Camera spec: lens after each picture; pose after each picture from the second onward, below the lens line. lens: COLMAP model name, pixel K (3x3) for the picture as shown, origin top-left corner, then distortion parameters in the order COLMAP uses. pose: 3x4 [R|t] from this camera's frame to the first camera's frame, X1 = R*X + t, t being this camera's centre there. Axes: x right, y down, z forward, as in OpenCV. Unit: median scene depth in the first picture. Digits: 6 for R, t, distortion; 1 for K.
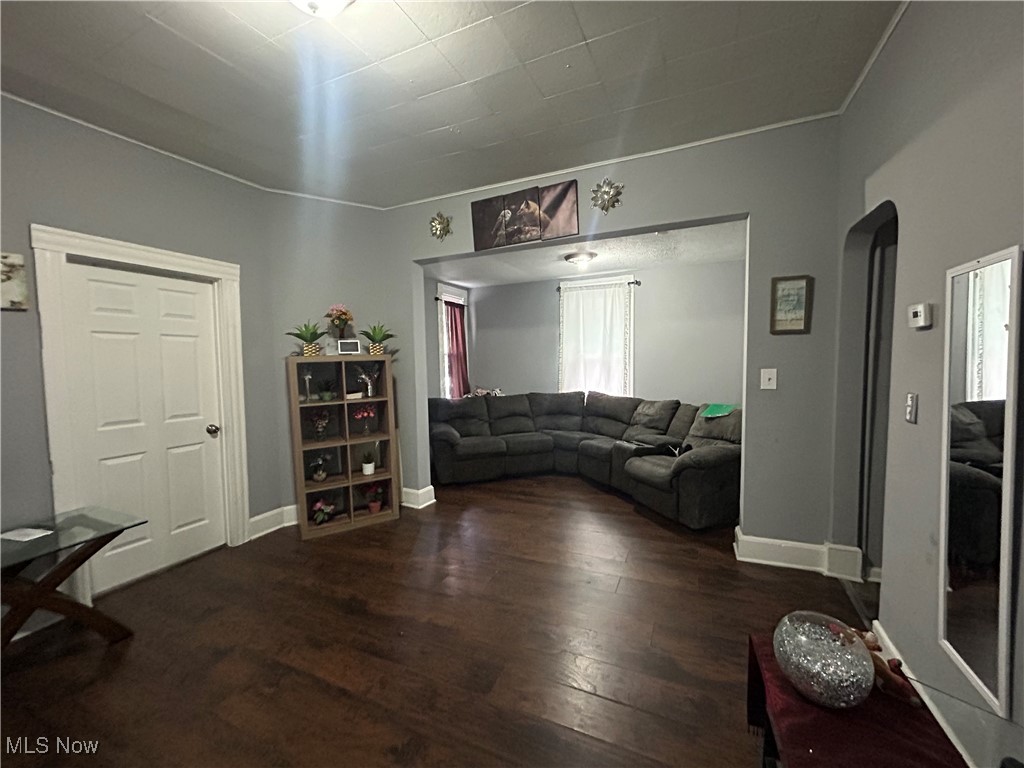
lens RADIAL K [[410.7, 0, 516.2], [0, 410.7, 383.3], [0, 0, 1]] dist [-0.001099, 0.000271]
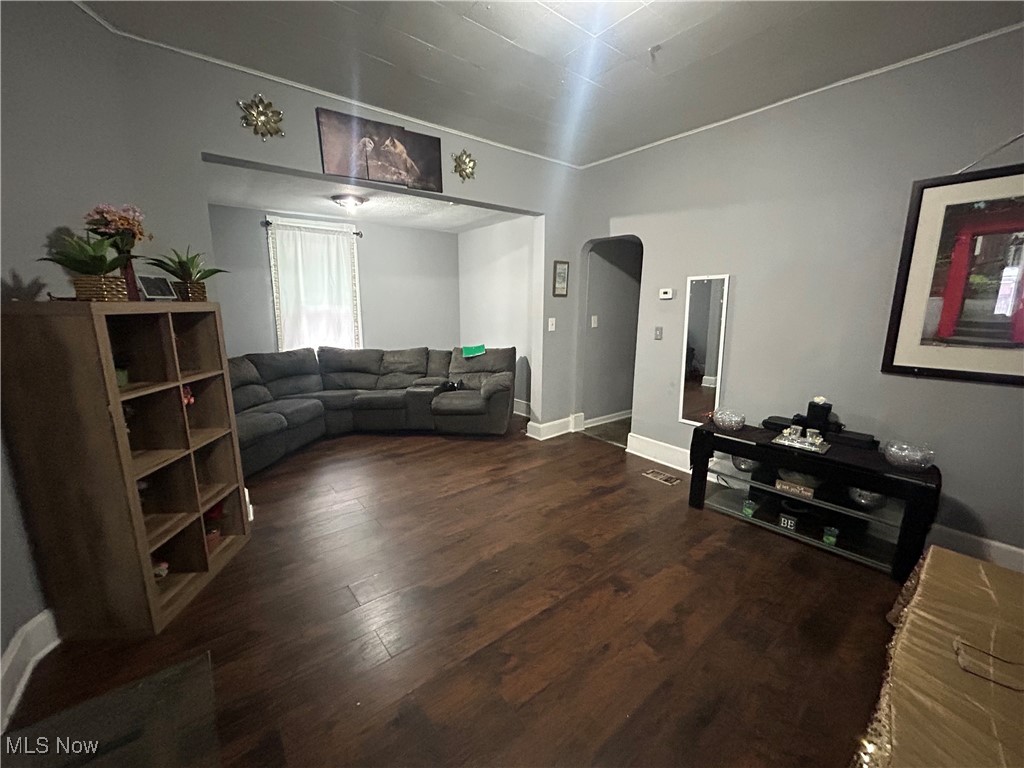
lens RADIAL K [[410.7, 0, 512.3], [0, 410.7, 383.4], [0, 0, 1]] dist [-0.001099, 0.000271]
pose [[0.460594, -0.148146, 0.875160, -0.621589], [0.049033, 0.988714, 0.141562, -0.011903], [-0.886255, -0.022291, 0.462660, 0.266104]]
